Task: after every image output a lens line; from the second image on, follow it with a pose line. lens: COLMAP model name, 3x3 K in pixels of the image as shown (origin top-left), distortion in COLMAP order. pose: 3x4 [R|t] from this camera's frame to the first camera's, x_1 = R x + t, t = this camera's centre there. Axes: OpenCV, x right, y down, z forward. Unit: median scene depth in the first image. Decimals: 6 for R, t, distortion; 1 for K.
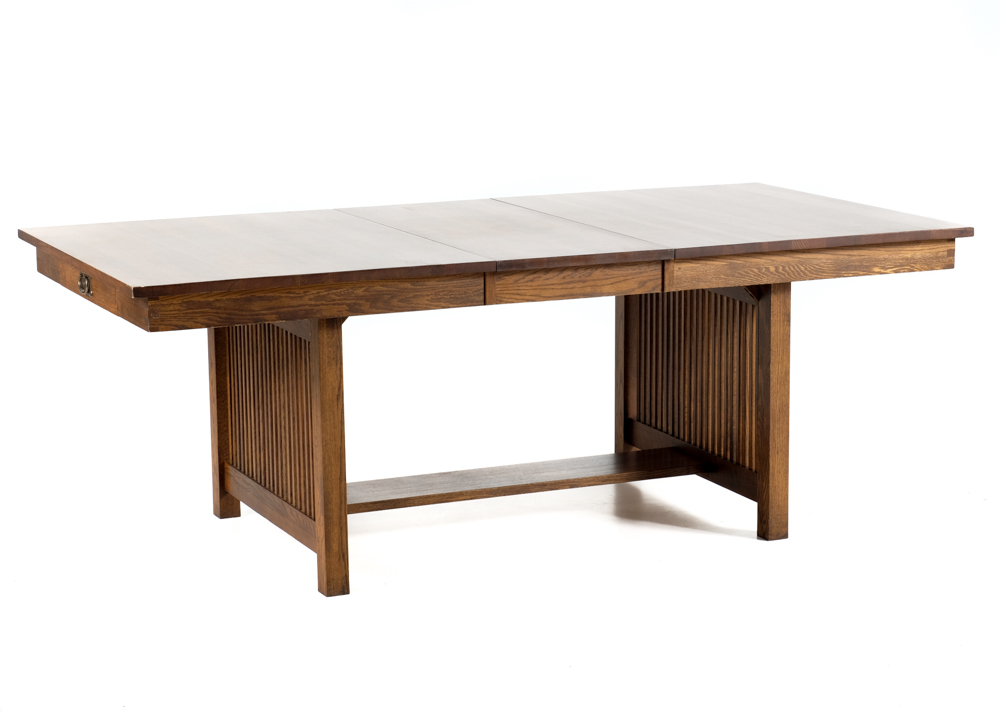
lens RADIAL K [[2475.5, 0, 499.1], [0, 2475.5, 358.1], [0, 0, 1]] dist [0.011480, 0.000000]
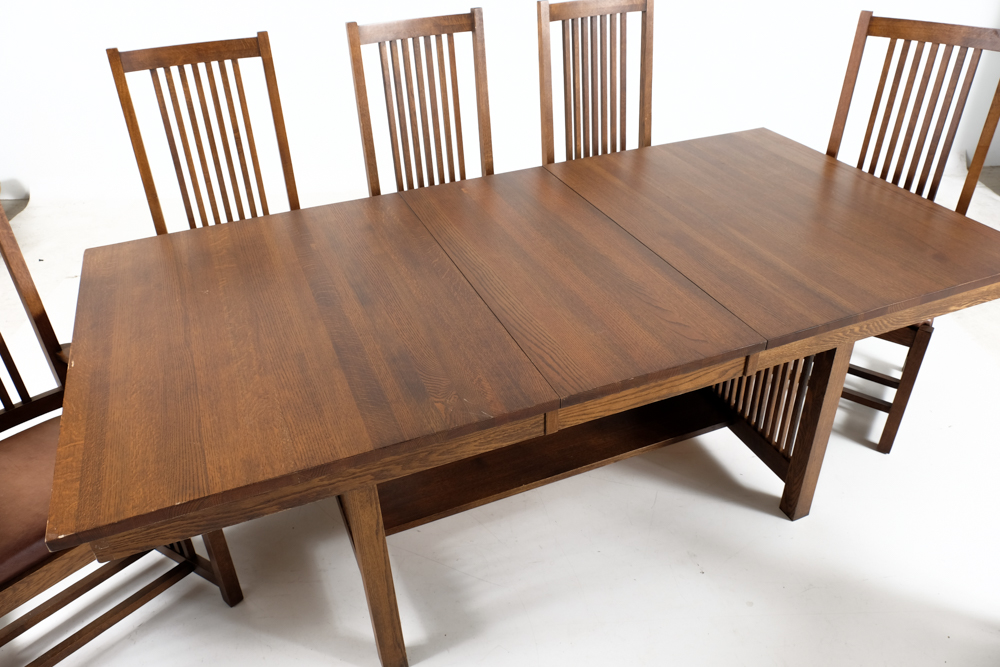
lens RADIAL K [[764.5, 0, 500.3], [0, 764.5, 329.8], [0, 0, 1]] dist [-0.028104, 0.010707]
pose [[0.999067, 0.002716, -0.043107, -0.009734], [0.013844, 0.925237, 0.379138, -0.150646], [0.040914, -0.379381, 0.924336, 0.767148]]
